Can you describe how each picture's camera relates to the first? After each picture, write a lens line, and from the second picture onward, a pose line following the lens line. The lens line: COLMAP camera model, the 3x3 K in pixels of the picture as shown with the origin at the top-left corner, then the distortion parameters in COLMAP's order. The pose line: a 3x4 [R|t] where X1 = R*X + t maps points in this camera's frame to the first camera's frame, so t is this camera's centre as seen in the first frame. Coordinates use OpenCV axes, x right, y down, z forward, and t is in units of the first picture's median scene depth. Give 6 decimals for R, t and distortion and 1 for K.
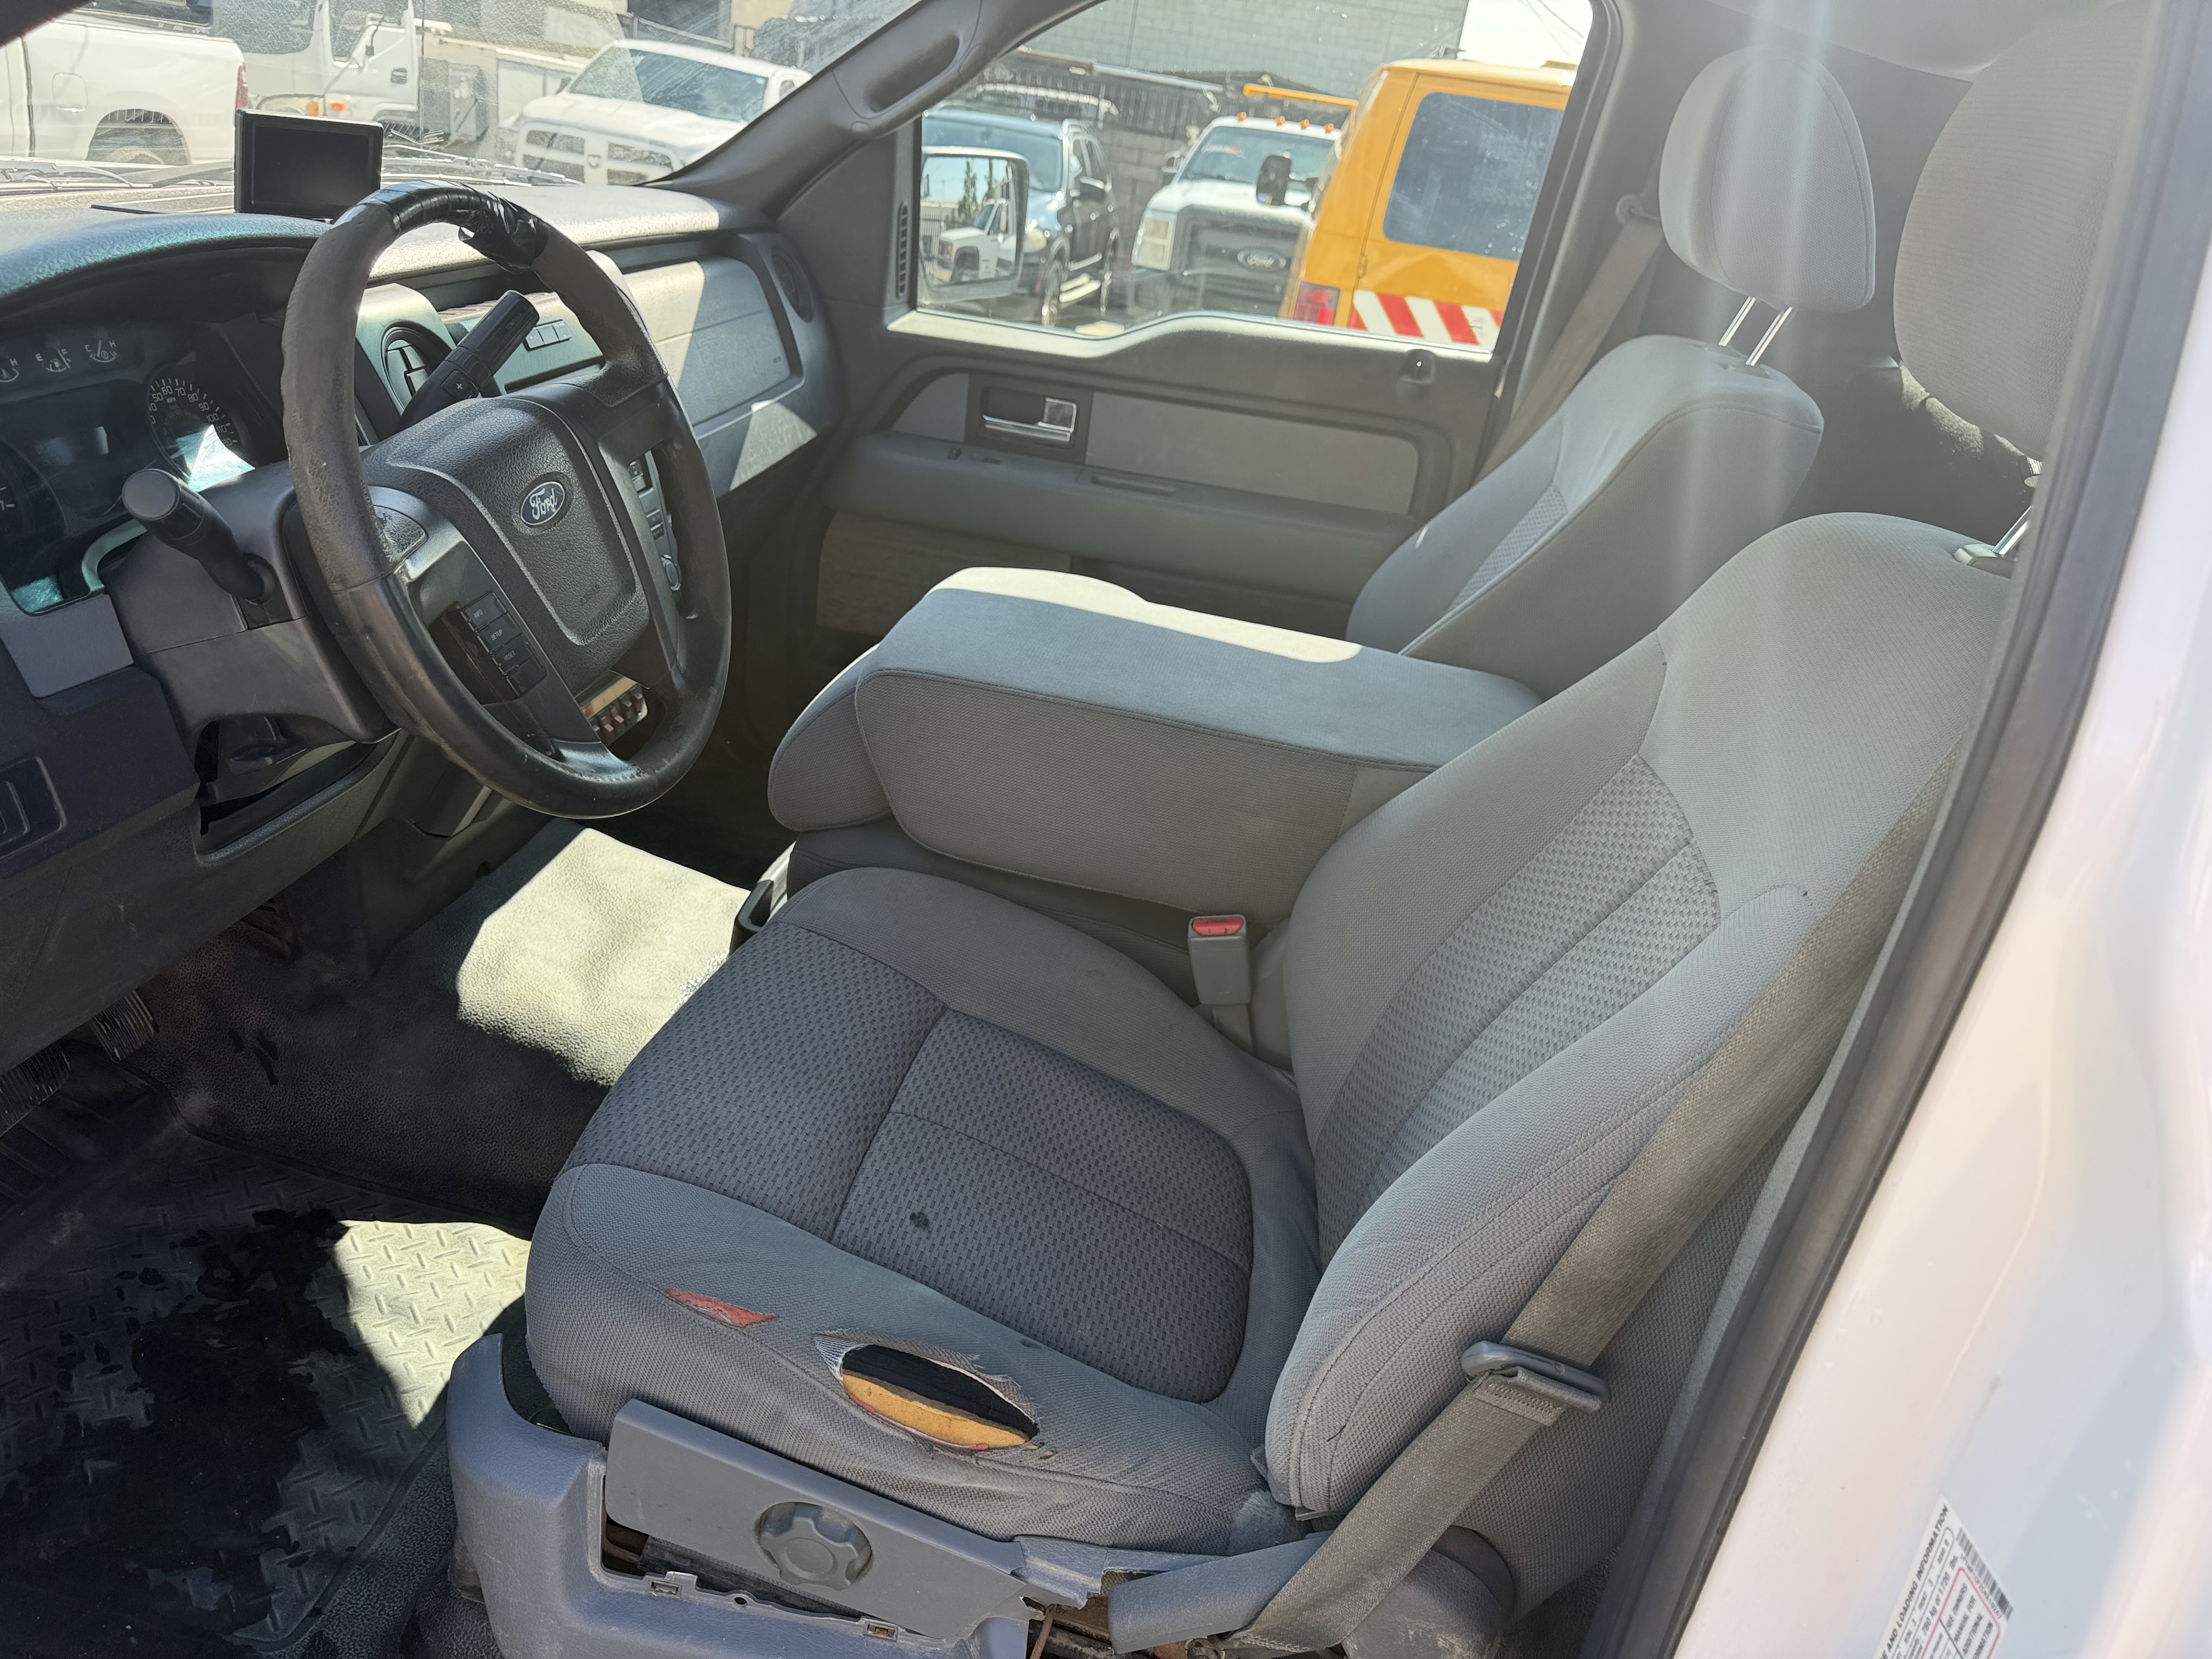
lens RADIAL K [[1595.9, 0, 1058.9], [0, 1595.9, 817.5], [0, 0, 1]] dist [0.111238, -0.172128]
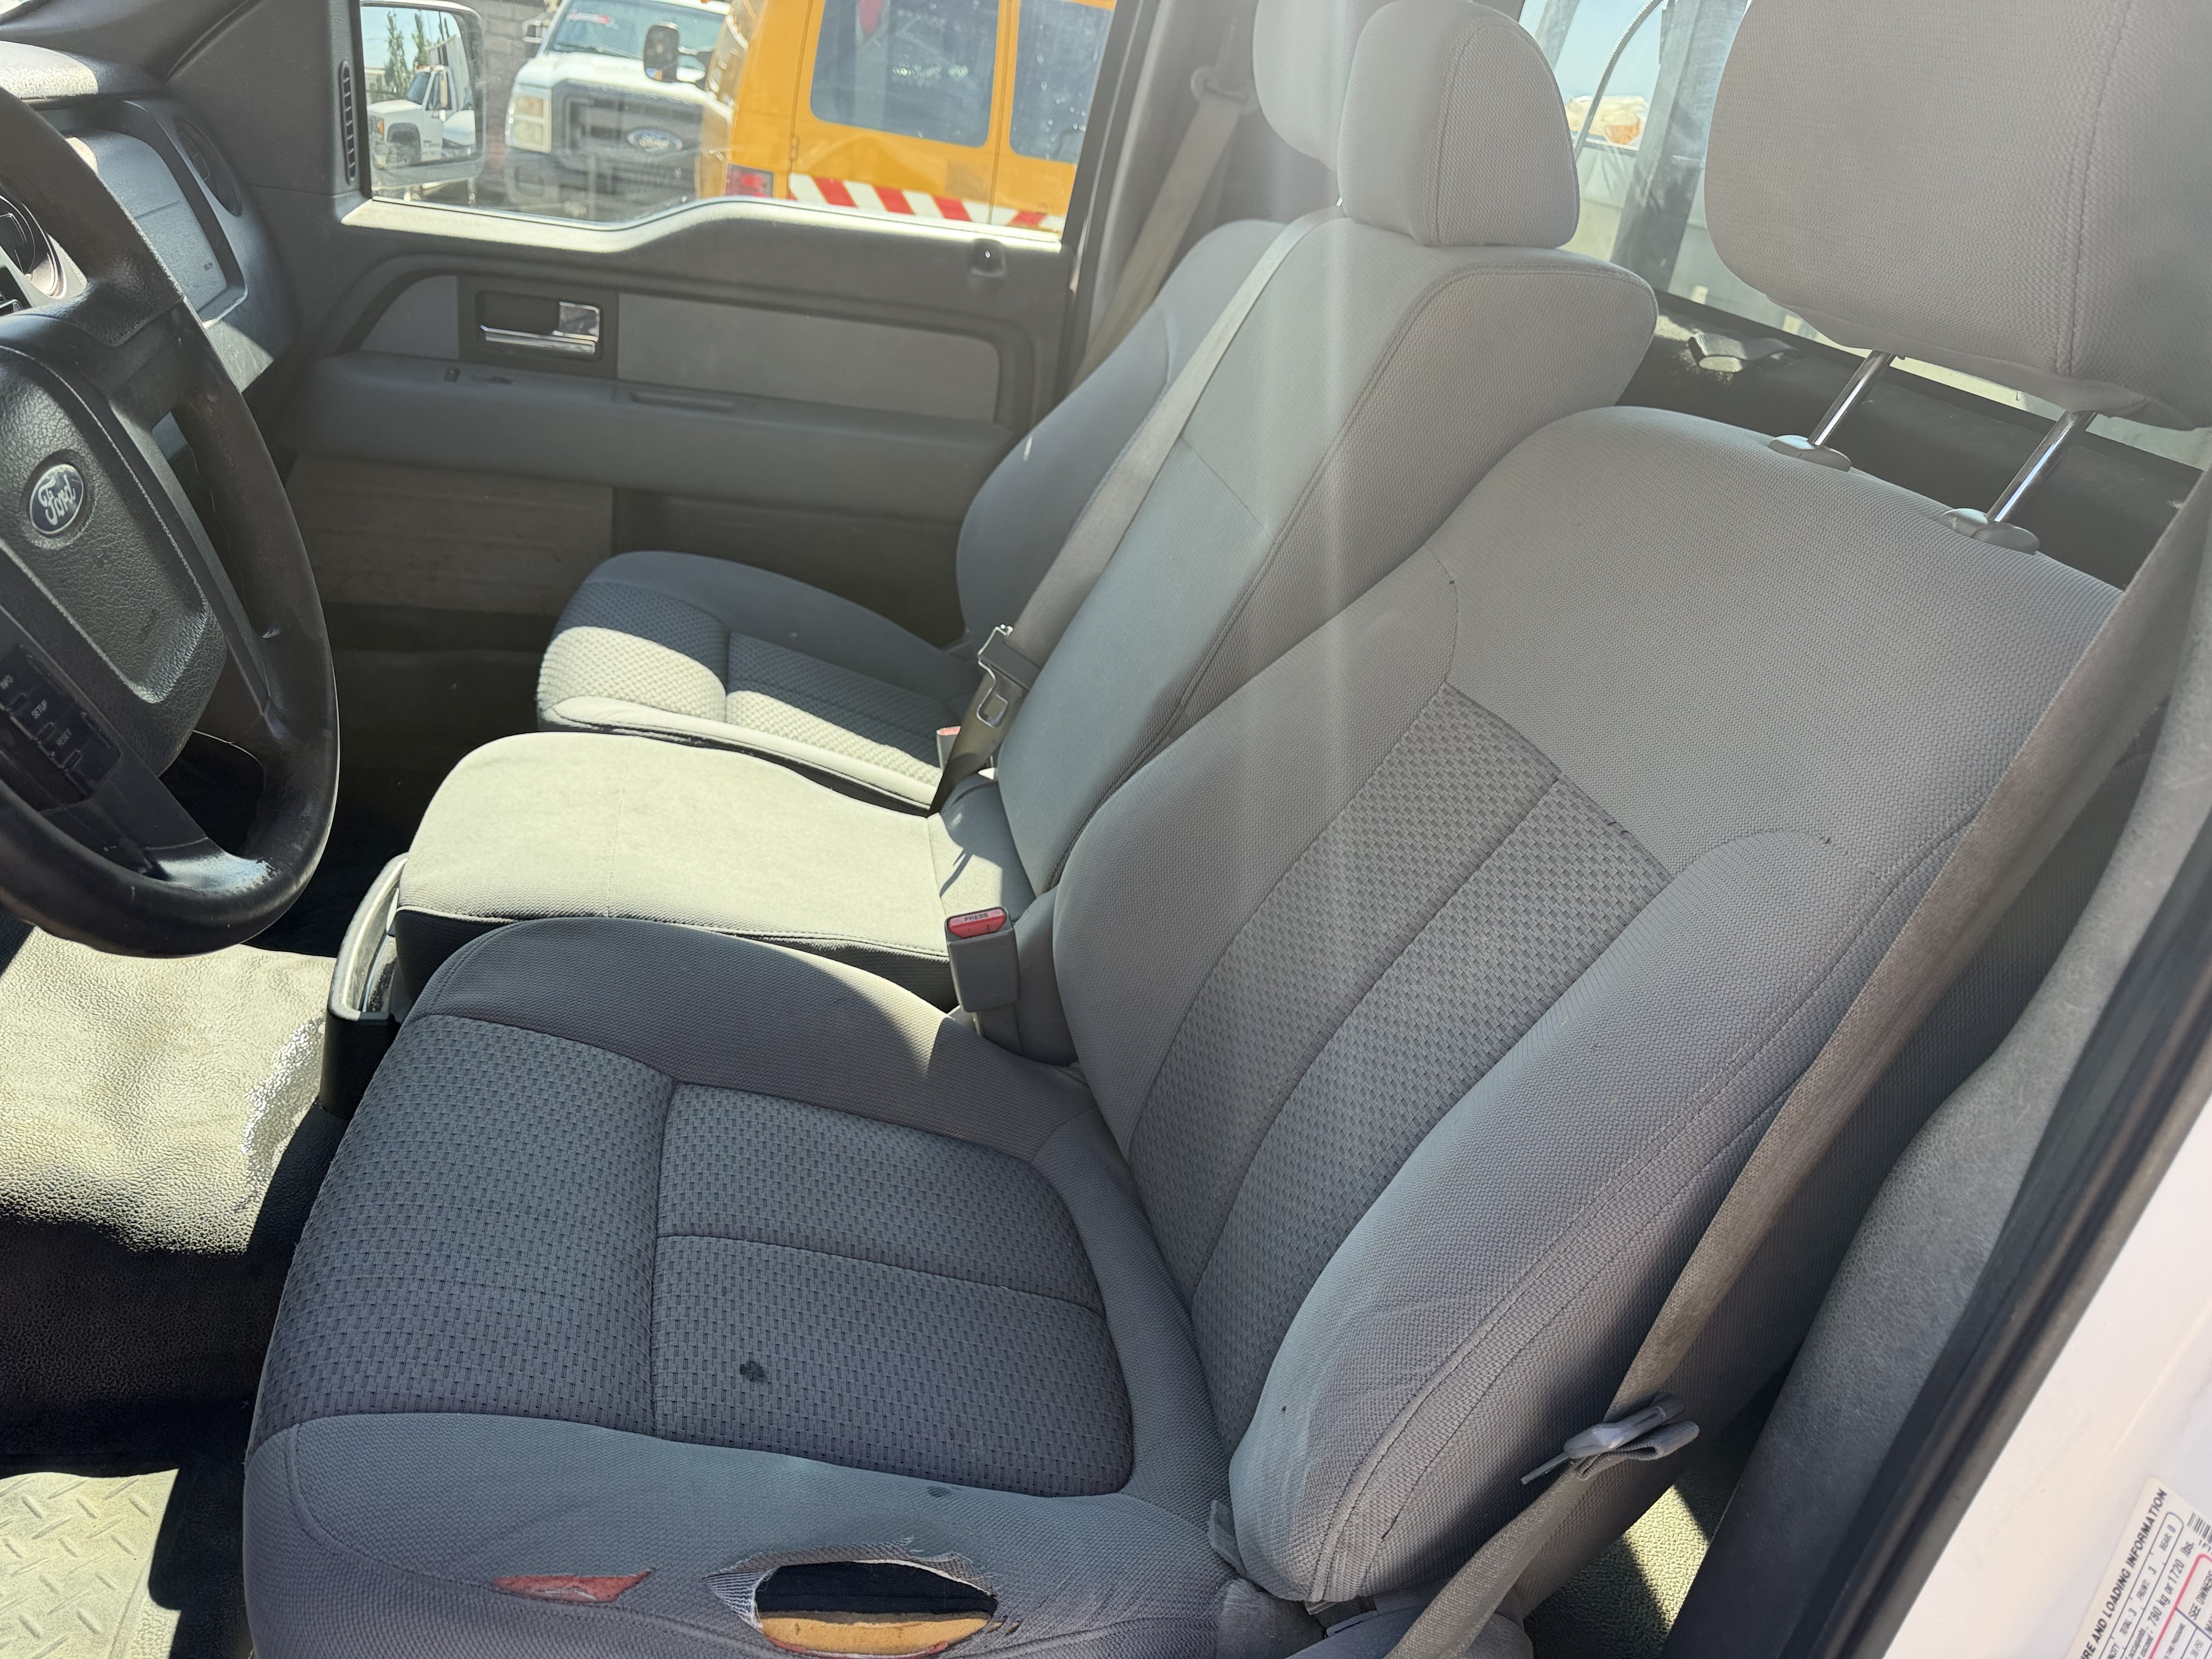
lens RADIAL K [[1617.2, 0, 1106.0], [0, 1617.2, 829.5], [0, 0, 1]] dist [-0.005031, 0.000877]
pose [[0.923915, -0.145765, 0.353742, -0.085928], [0.120839, 0.988429, 0.091685, -0.033364], [-0.363013, -0.041964, 0.930839, 0.104538]]
